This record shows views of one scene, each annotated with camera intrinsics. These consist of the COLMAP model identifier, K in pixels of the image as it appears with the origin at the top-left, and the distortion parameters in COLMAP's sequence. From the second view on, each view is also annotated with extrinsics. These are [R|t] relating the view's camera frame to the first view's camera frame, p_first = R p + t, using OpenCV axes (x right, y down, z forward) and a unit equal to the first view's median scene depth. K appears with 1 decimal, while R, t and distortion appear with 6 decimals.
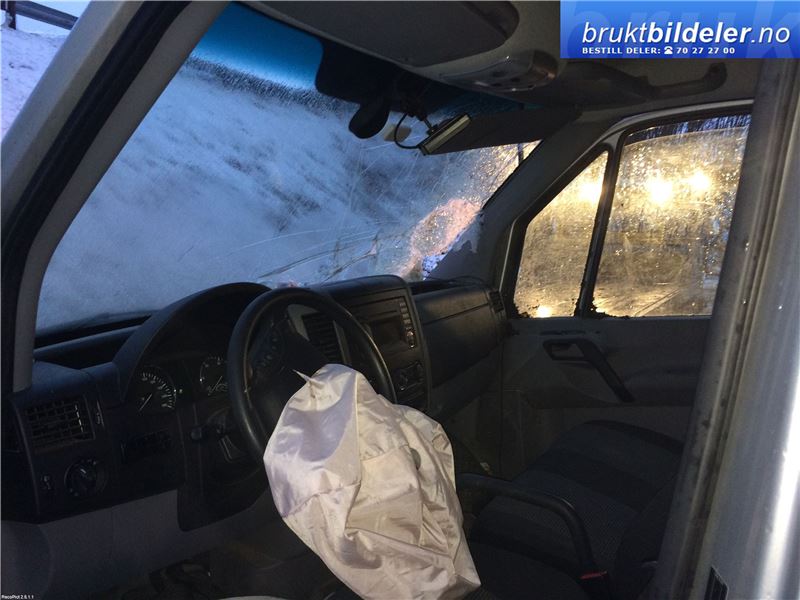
lens RADIAL K [[684.0, 0, 400.0], [0, 684.0, 300.0], [0, 0, 1]] dist [0.077545, -0.100327]
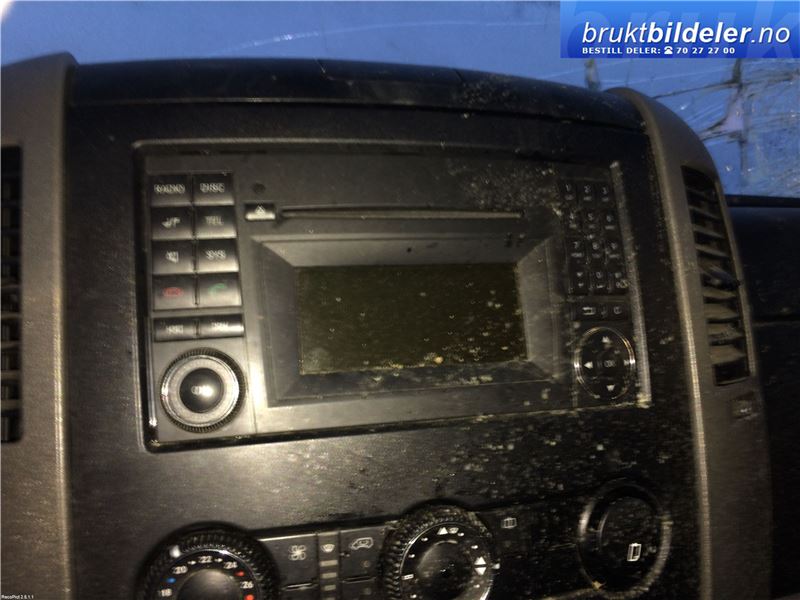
lens RADIAL K [[684.0, 0, 400.0], [0, 684.0, 300.0], [0, 0, 1]] dist [0.077545, -0.100327]
pose [[0.753064, 0.089971, -0.651767, 0.075501], [-0.091254, 0.995315, 0.031959, 0.027539], [0.651588, 0.035409, 0.757746, 0.589400]]
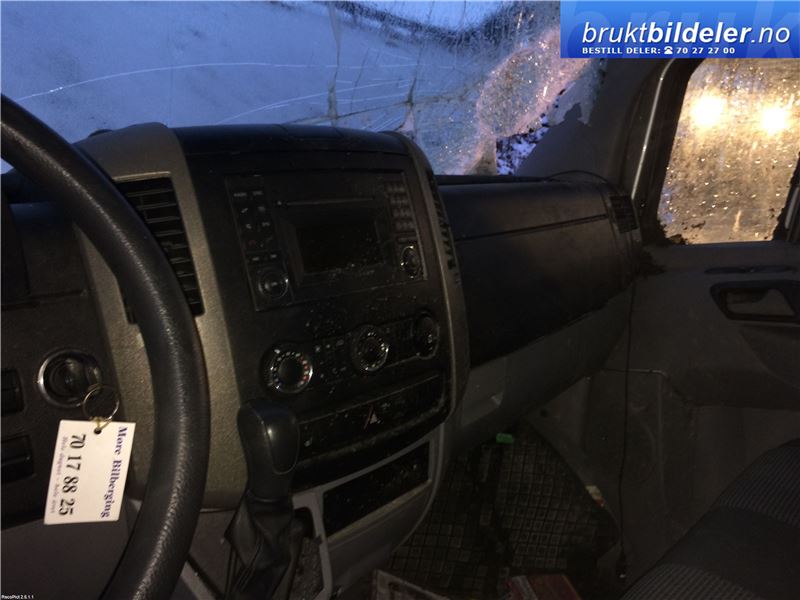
lens RADIAL K [[684.0, 0, 400.0], [0, 684.0, 300.0], [0, 0, 1]] dist [0.077545, -0.100327]
pose [[0.978640, 0.030448, -0.203314, 0.077094], [-0.016695, 0.997476, 0.069020, 0.037158], [0.204903, -0.064151, 0.976678, 0.398494]]
